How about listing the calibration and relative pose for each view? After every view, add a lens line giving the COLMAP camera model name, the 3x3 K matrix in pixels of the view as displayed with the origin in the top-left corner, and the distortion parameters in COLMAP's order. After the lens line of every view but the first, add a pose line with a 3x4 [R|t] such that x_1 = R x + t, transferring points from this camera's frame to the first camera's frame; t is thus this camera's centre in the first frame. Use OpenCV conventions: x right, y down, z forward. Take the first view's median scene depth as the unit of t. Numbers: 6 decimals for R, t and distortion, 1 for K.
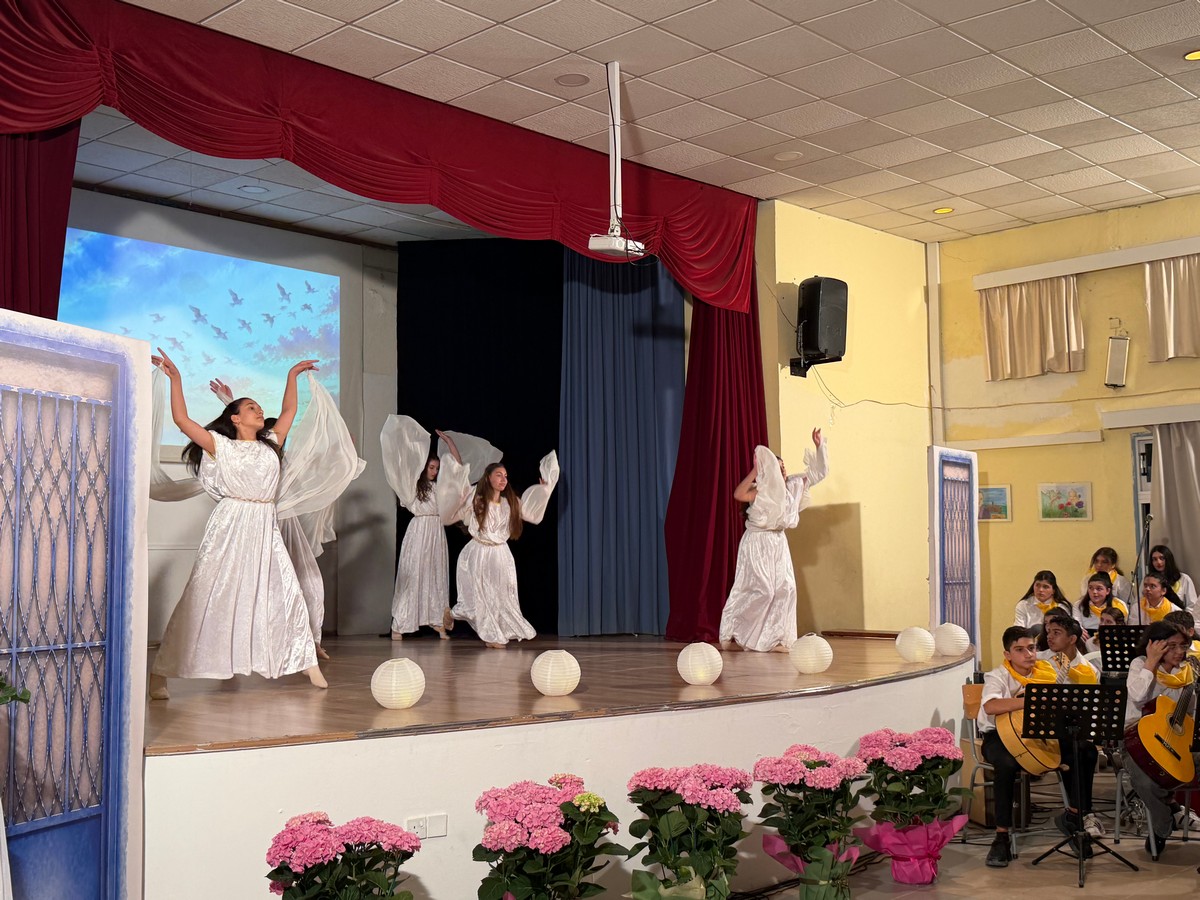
lens RADIAL K [[1327.8, 0, 592.9], [0, 1327.8, 441.9], [0, 0, 1]] dist [0.216026, -0.502243]
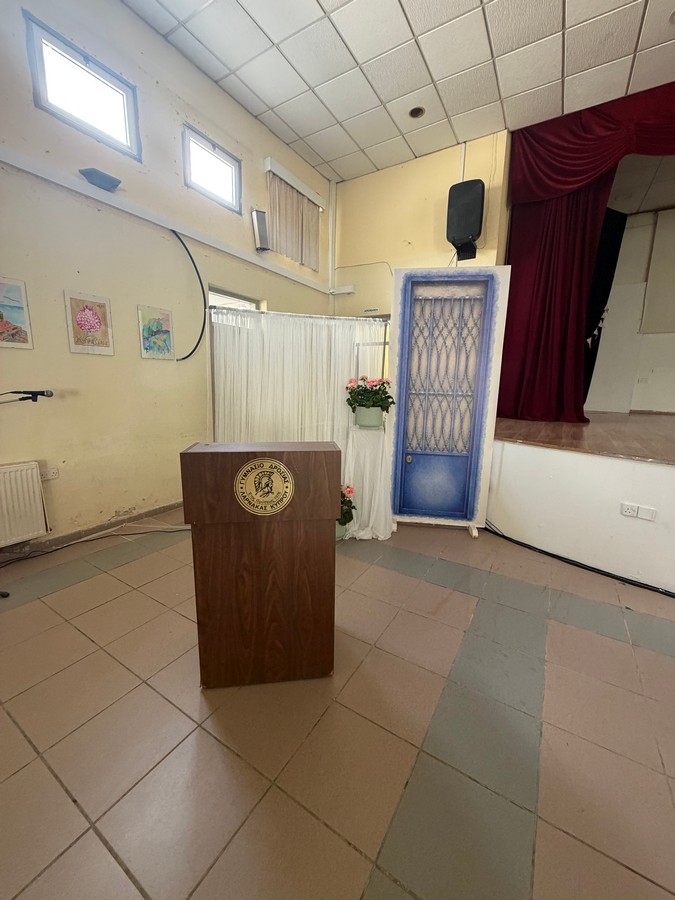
lens RADIAL K [[356.3, 0, 338.1], [0, 356.3, 446.8], [0, 0, 1]] dist [-0.000449, -0.000021]
pose [[0.197063, 0.191269, -0.961552, 0.197256], [0.062495, 0.976339, 0.207018, 0.064152], [0.978397, -0.100887, 0.180447, 0.441181]]
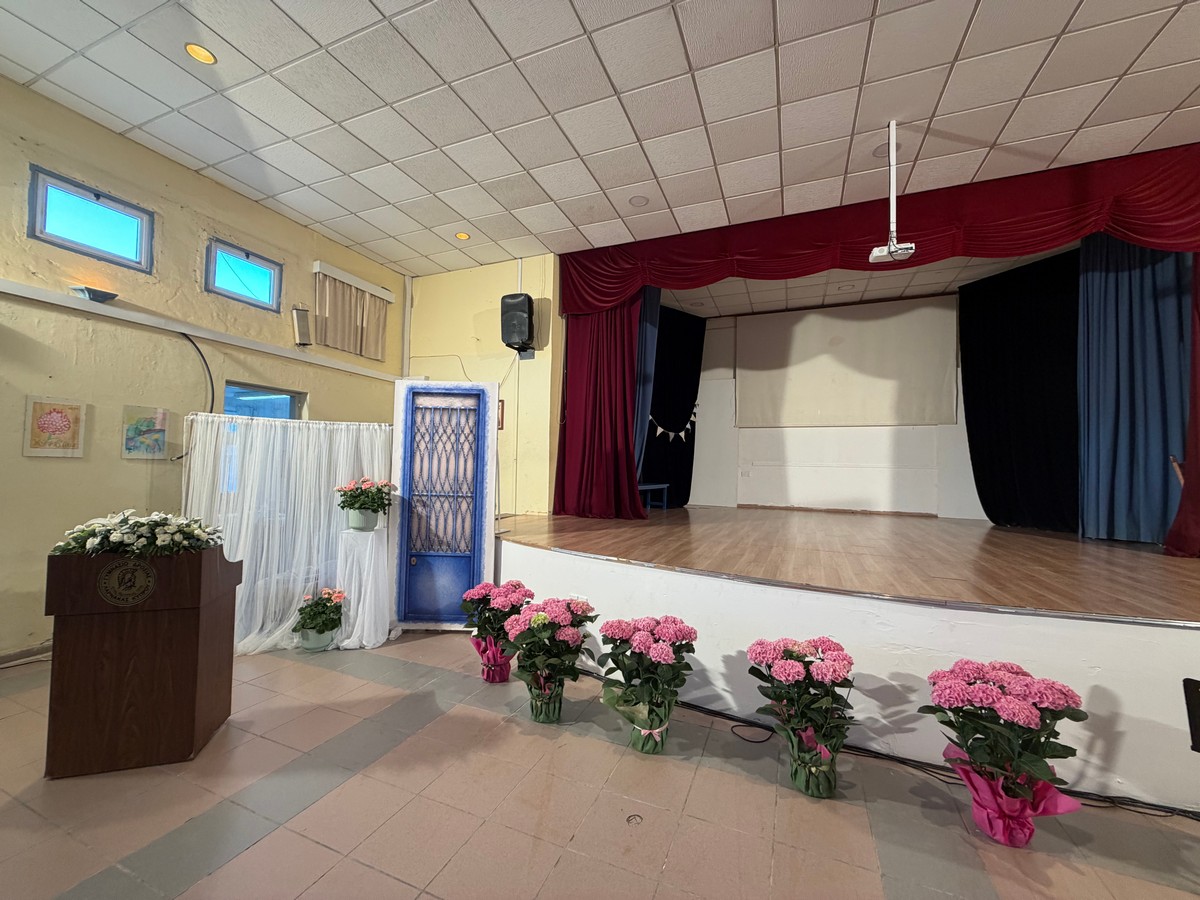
lens RADIAL K [[475.1, 0, 595.5], [0, 475.1, 450.3], [0, 0, 1]] dist [-0.000449, -0.000021]
pose [[0.348196, -0.012922, -0.937333, 0.457637], [0.054865, 0.998472, 0.006616, 0.046788], [0.935815, -0.053730, 0.348373, 0.654534]]
